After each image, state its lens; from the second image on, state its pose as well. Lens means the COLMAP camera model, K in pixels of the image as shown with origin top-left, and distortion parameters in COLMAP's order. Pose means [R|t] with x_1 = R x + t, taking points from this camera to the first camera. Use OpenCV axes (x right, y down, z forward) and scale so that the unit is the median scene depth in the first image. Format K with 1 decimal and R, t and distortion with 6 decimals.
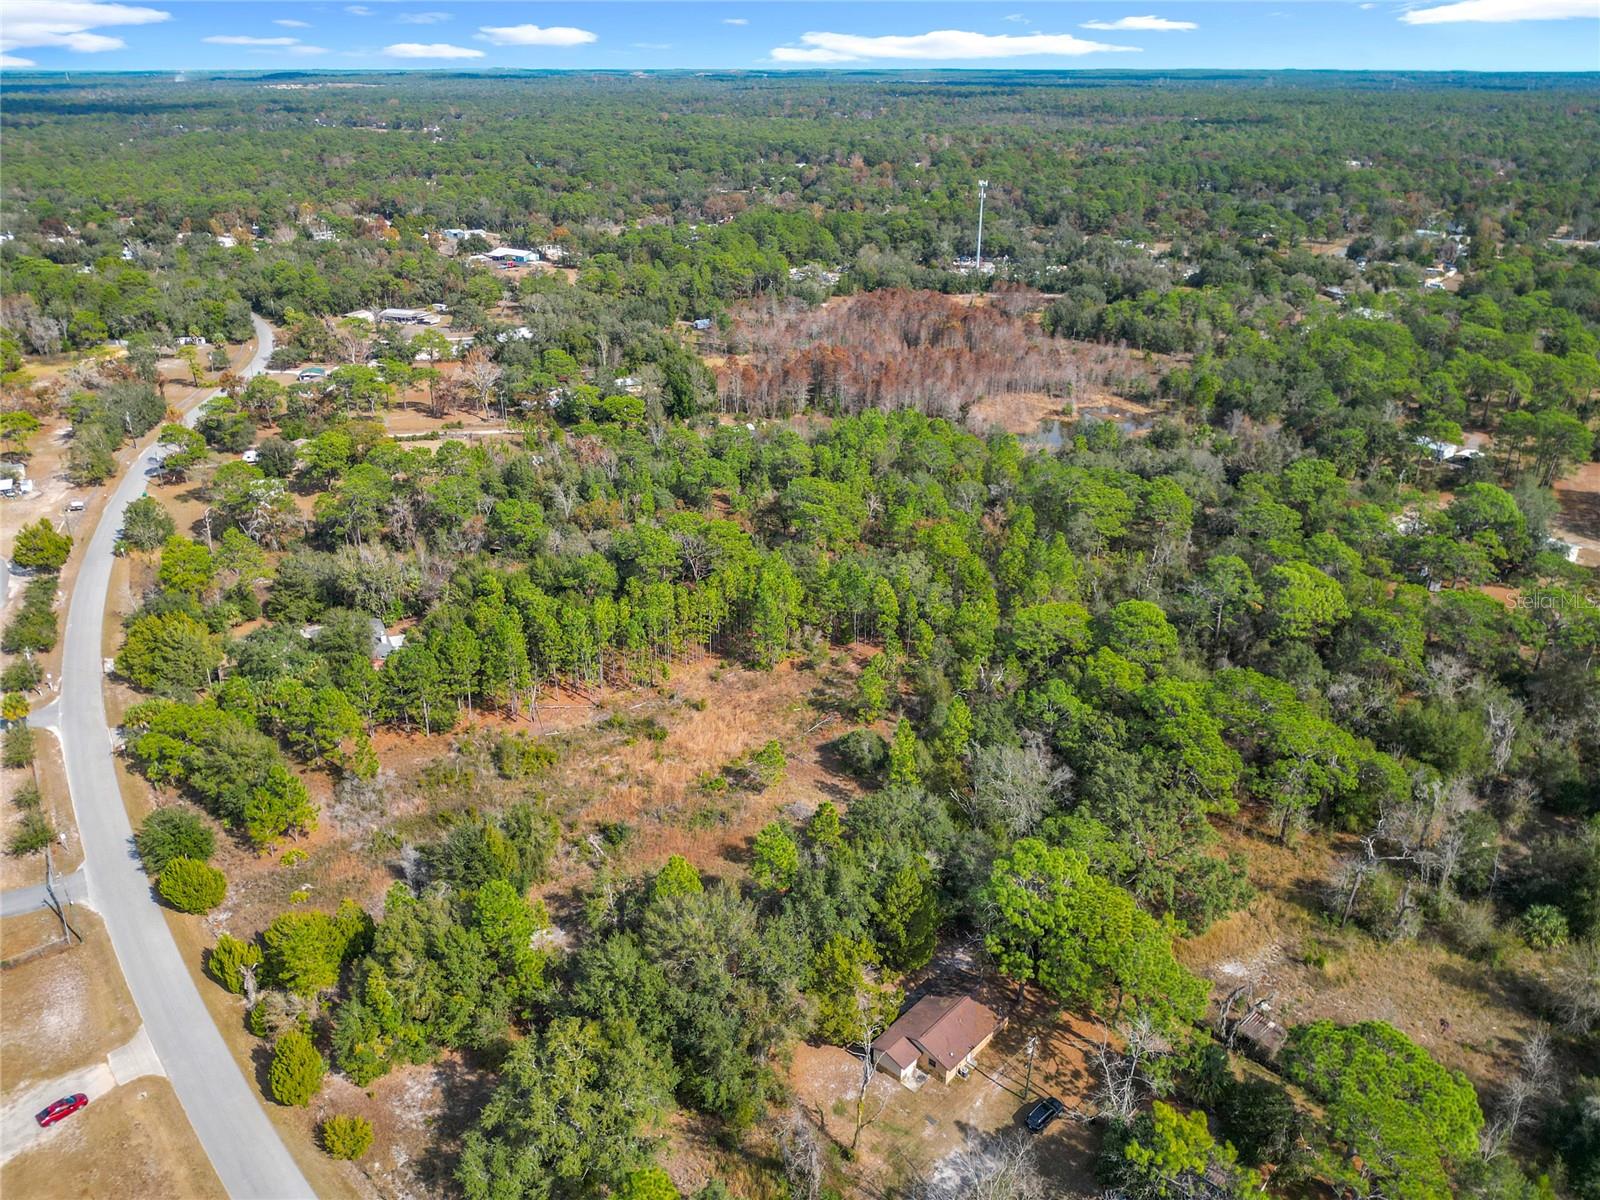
lens RADIAL K [[1125.0, 0, 800.0], [0, 1125.0, 600.0], [0, 0, 1]] dist [0.066448, -0.061592]
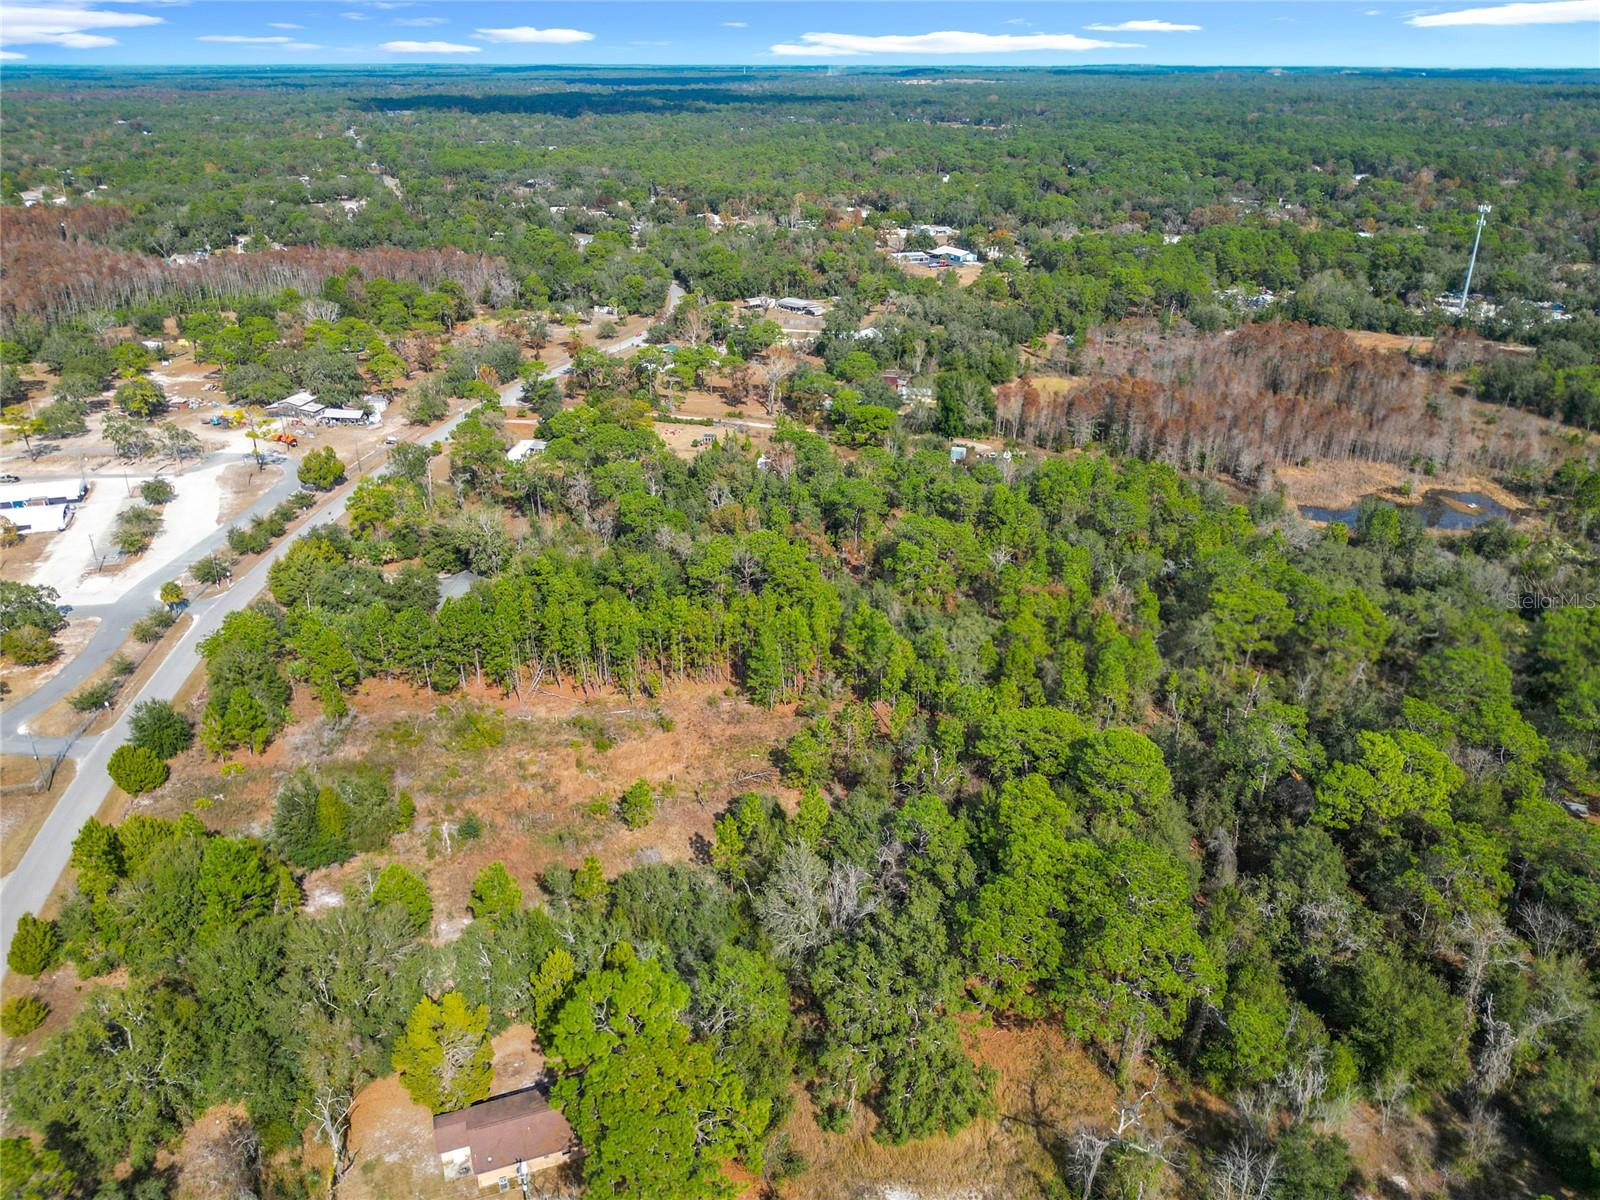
lens RADIAL K [[1160.2, 0, 800.0], [0, 1160.2, 600.0], [0, 0, 1]] dist [0.077941, -0.087865]
pose [[0.903583, 0.189465, -0.384240, 0.170948], [-0.193109, 0.980735, 0.029474, -0.029040], [0.382422, 0.047568, 0.922763, 0.054664]]
